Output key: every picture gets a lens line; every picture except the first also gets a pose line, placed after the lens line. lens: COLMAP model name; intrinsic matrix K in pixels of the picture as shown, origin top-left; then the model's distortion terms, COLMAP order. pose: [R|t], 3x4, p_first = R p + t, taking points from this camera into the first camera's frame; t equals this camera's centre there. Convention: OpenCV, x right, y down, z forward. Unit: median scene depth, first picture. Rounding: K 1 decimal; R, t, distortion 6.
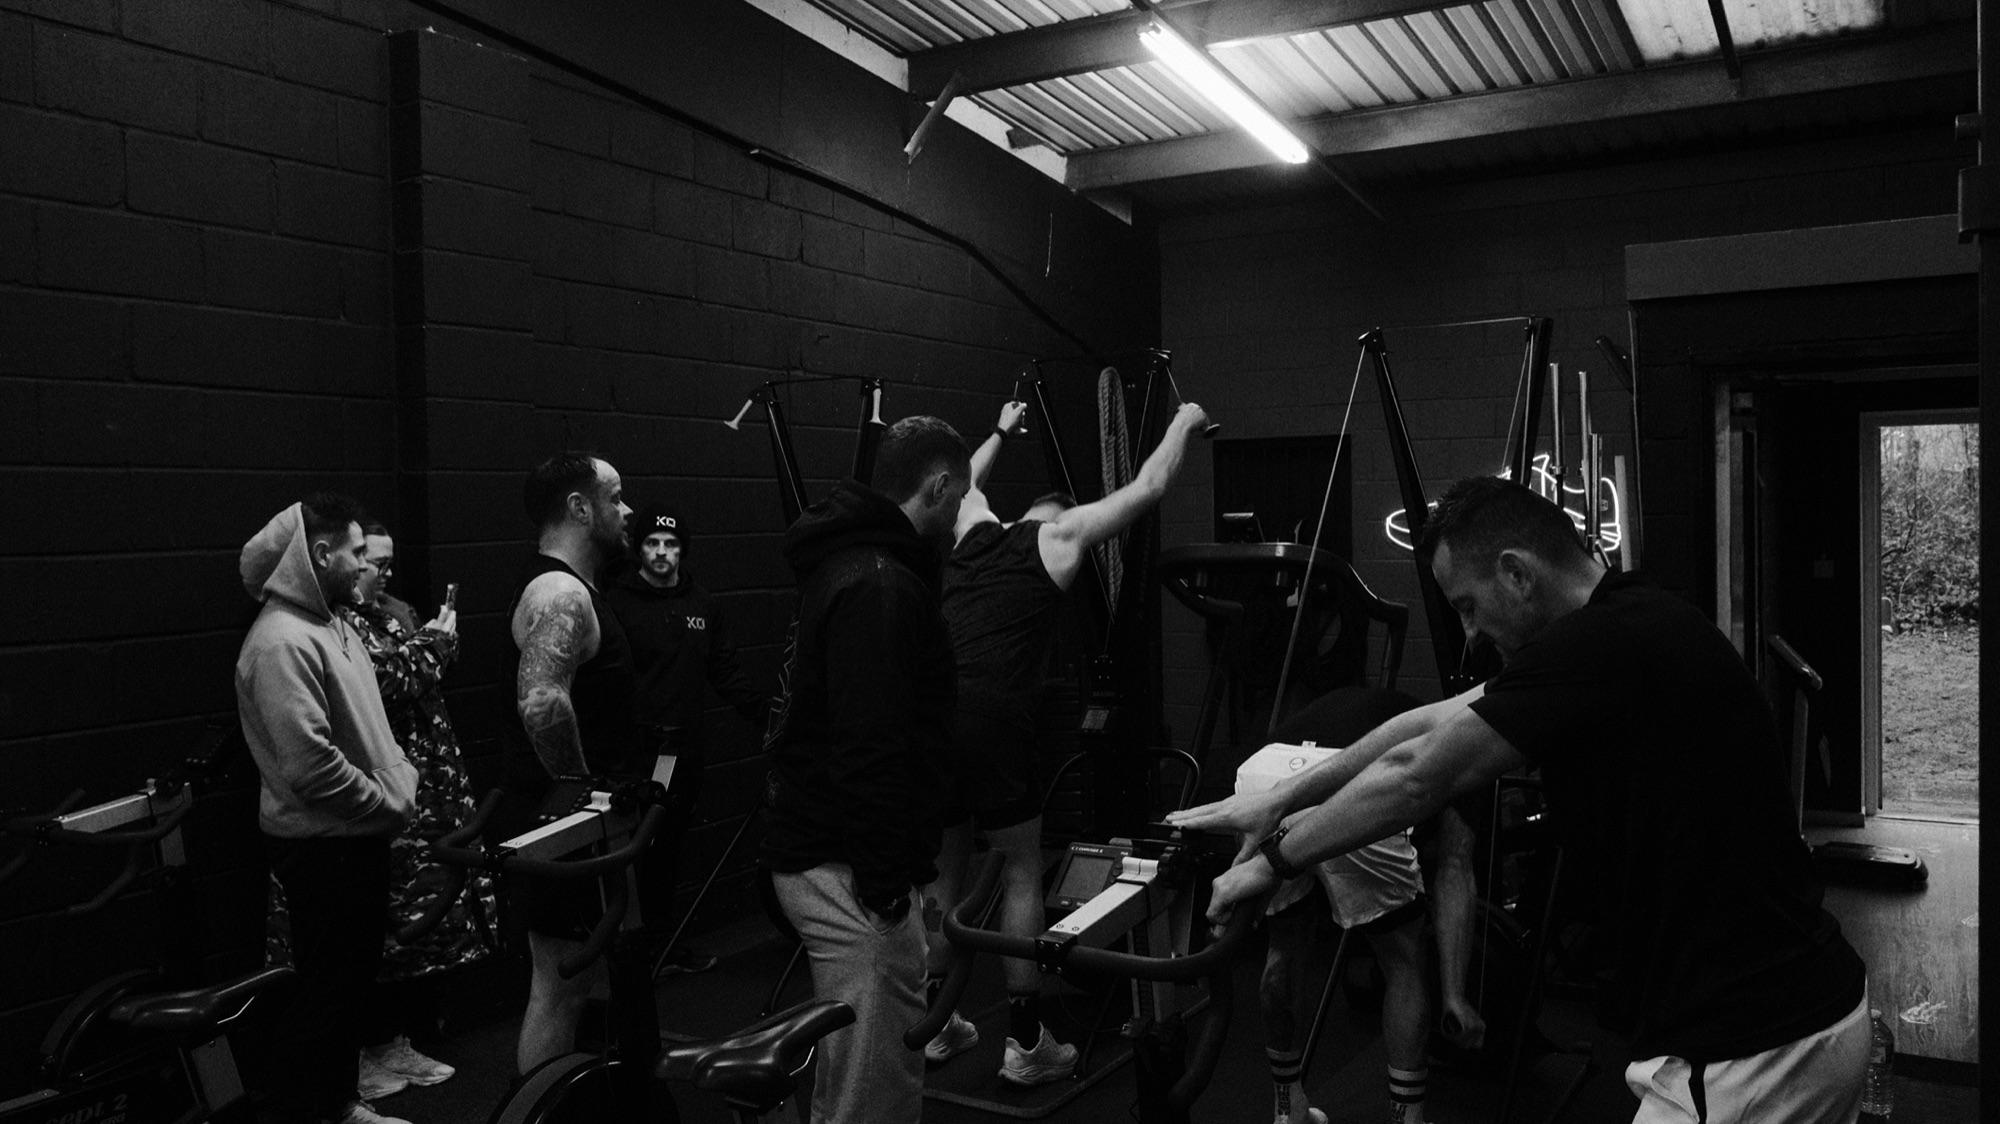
lens RADIAL K [[1537.5, 0, 999.5], [0, 1537.5, 531.0], [0, 0, 1]] dist [-0.029685, 0.016453]
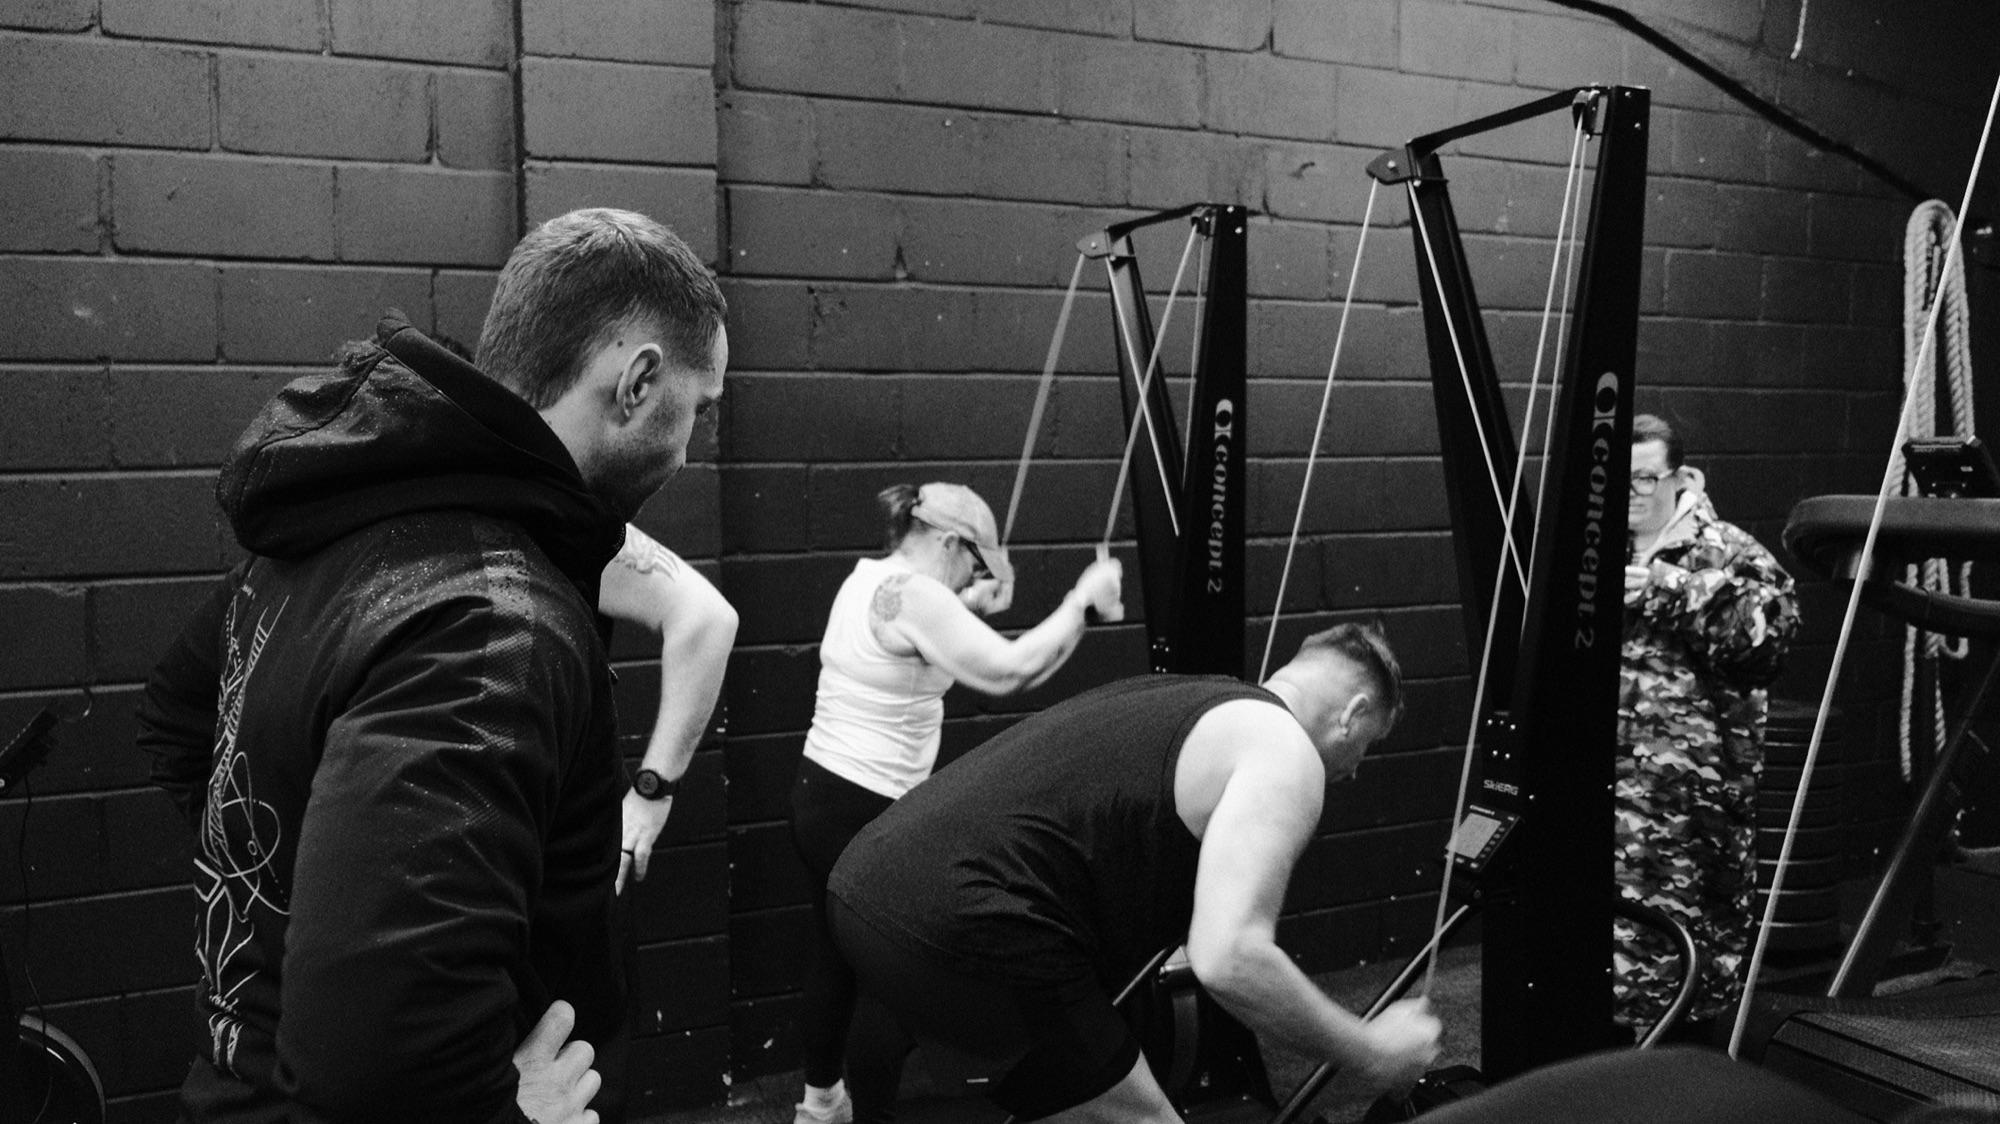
lens RADIAL K [[1537.5, 0, 999.5], [0, 1537.5, 531.0], [0, 0, 1]] dist [-0.029685, 0.016453]
pose [[0.820624, 0.046599, -0.569566, 0.183776], [-0.014959, 0.998080, 0.060106, -0.006594], [0.571273, -0.040804, 0.819745, 0.423397]]
